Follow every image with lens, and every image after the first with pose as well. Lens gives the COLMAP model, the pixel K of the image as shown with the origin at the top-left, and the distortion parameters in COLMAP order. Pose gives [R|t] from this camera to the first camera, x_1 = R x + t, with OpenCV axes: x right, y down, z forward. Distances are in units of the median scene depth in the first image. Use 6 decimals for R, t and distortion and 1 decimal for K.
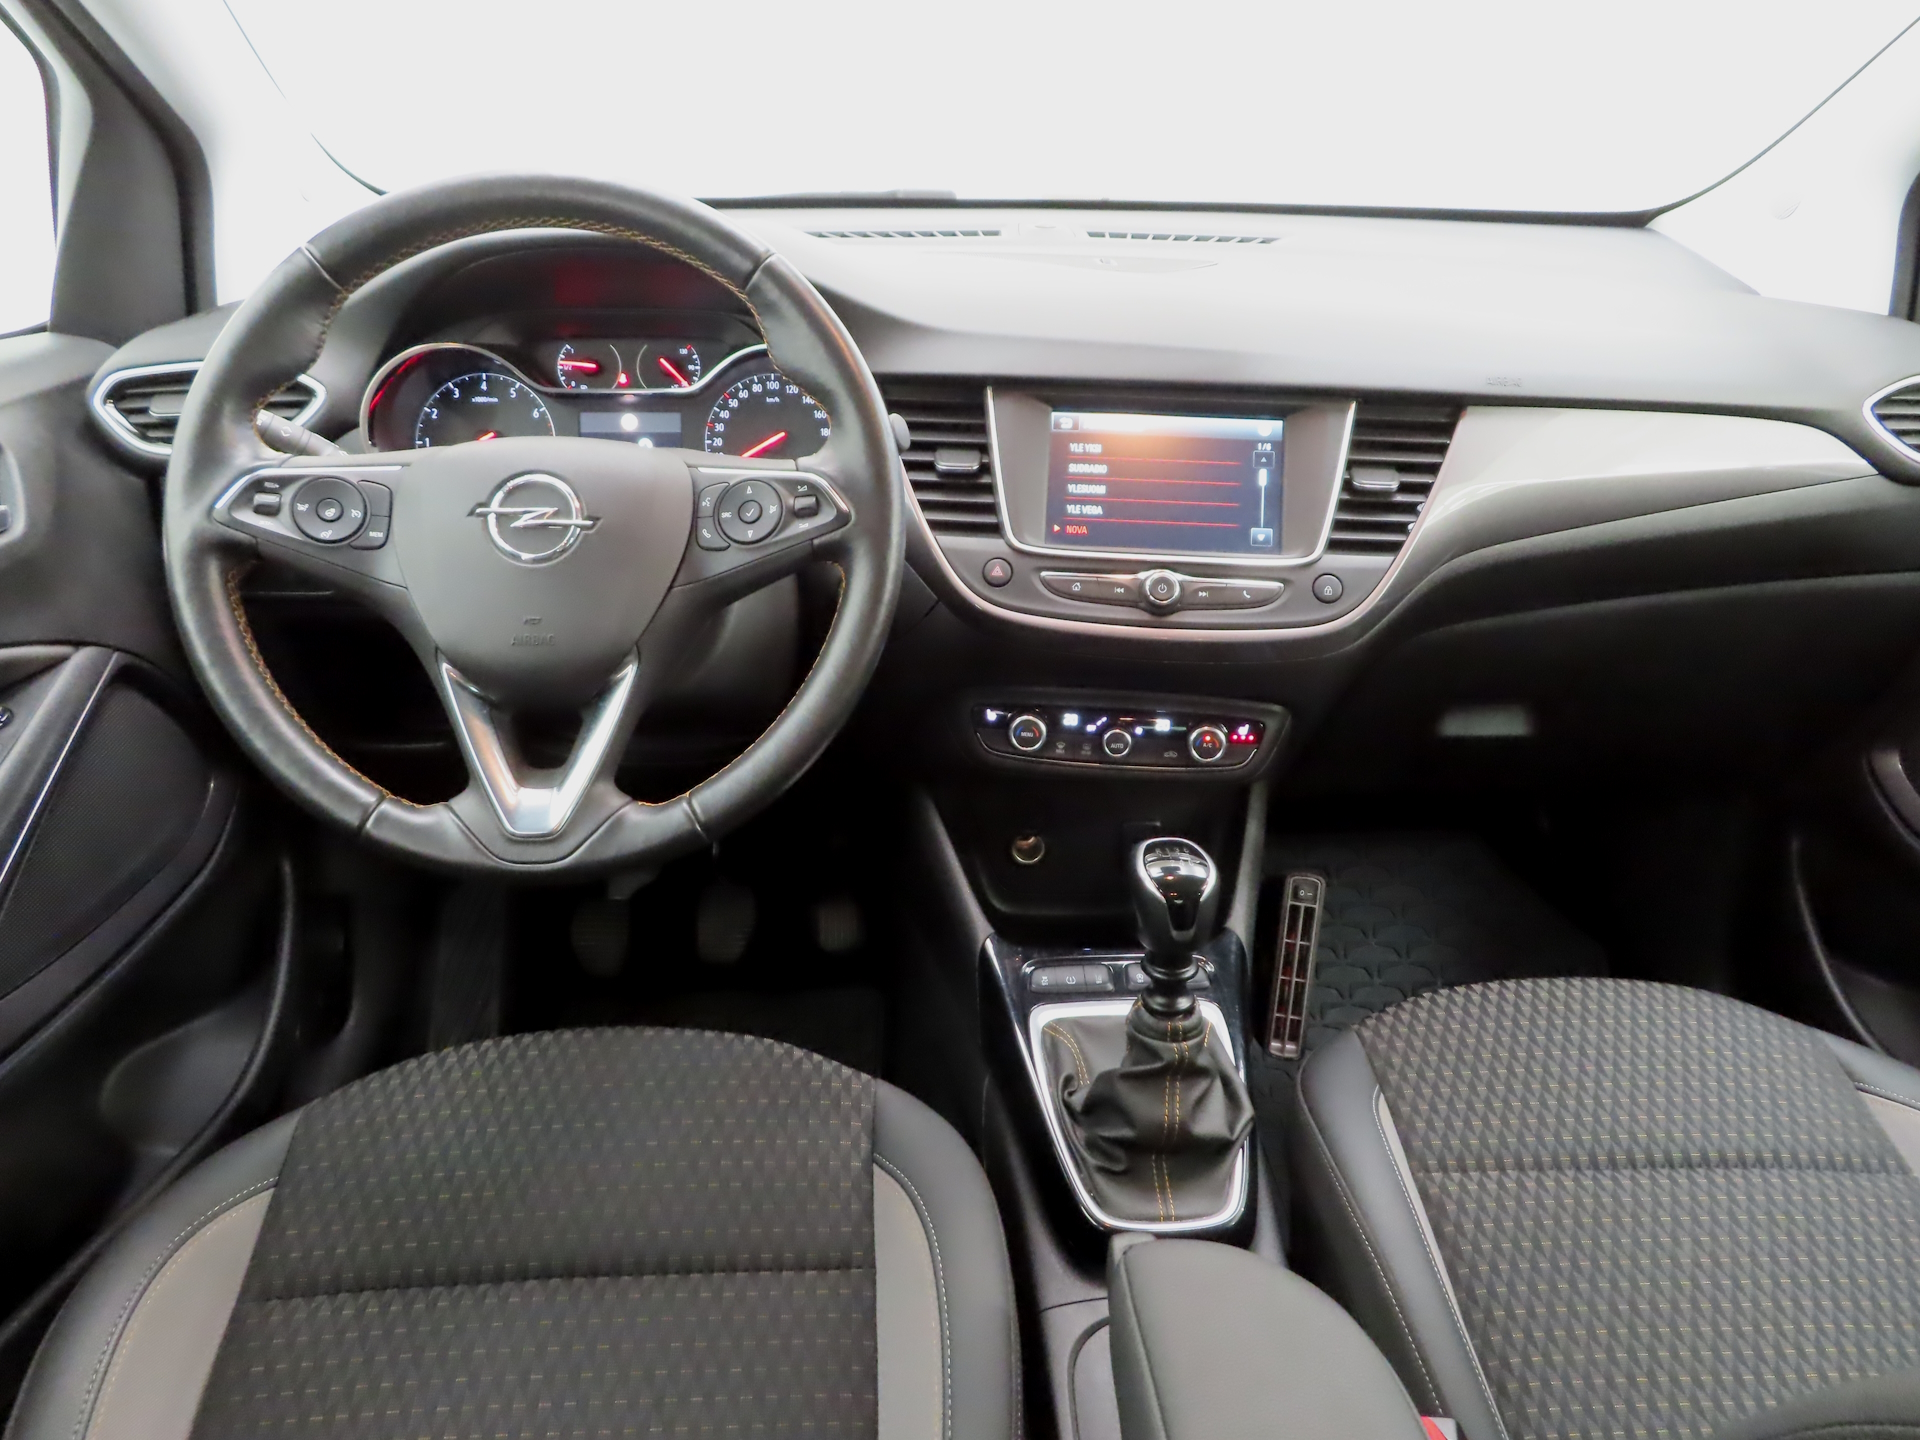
lens RADIAL K [[1531.4, 0, 960.0], [0, 1531.4, 720.0], [0, 0, 1]] dist [-0.008820, -0.005210]
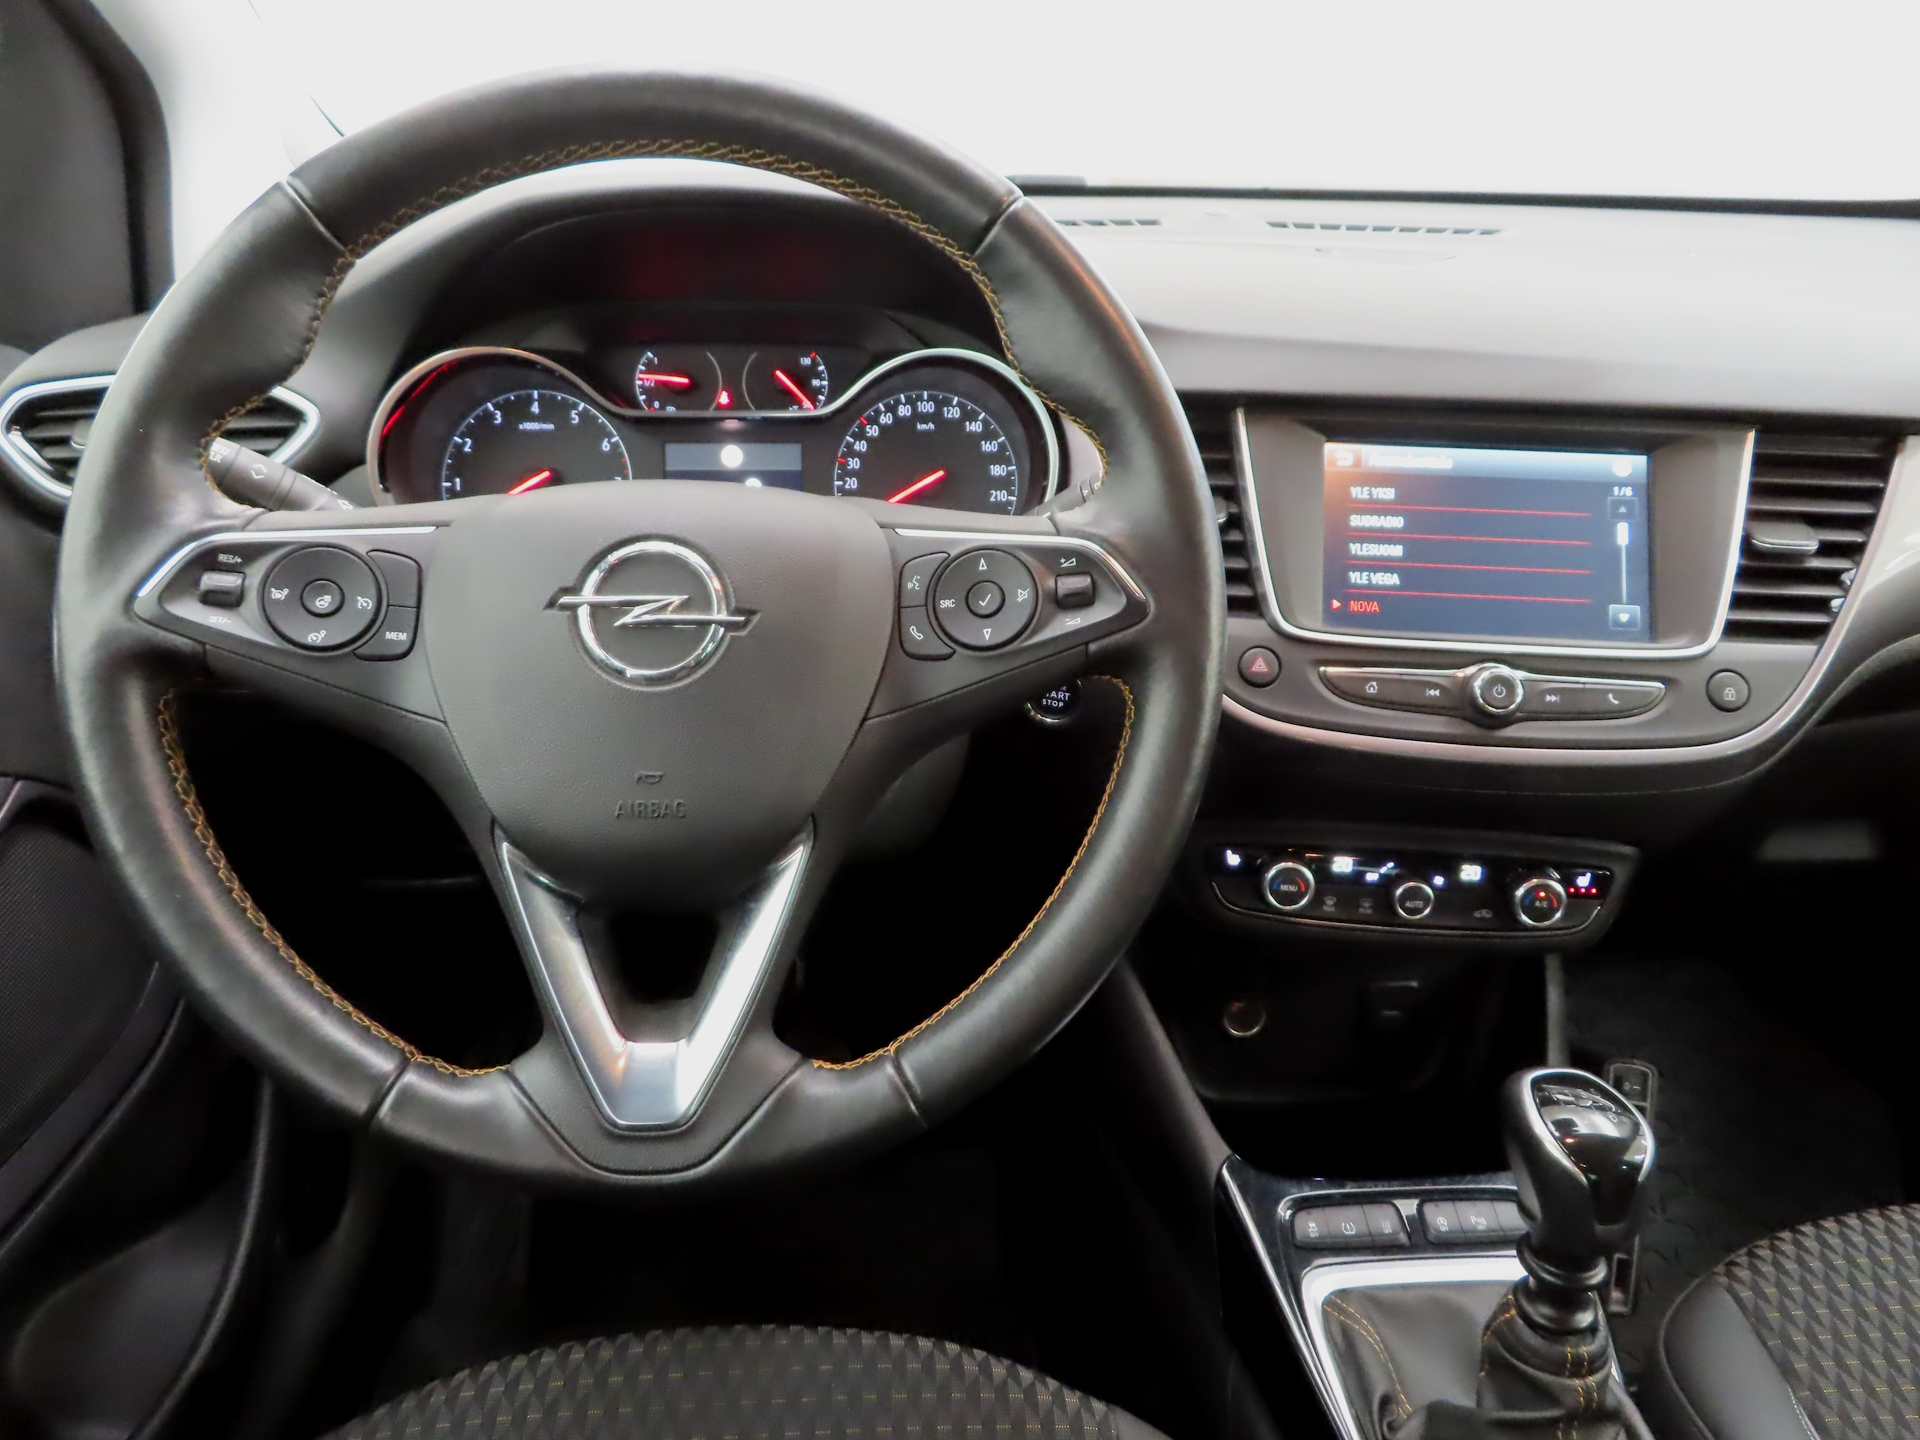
lens RADIAL K [[1531.4, 0, 960.0], [0, 1531.4, 720.0], [0, 0, 1]] dist [-0.008820, -0.005210]
pose [[0.999996, -0.000241, 0.002913, -0.118145], [0.000300, 0.999797, -0.020150, -0.057631], [-0.002908, 0.020150, 0.999793, 0.288702]]
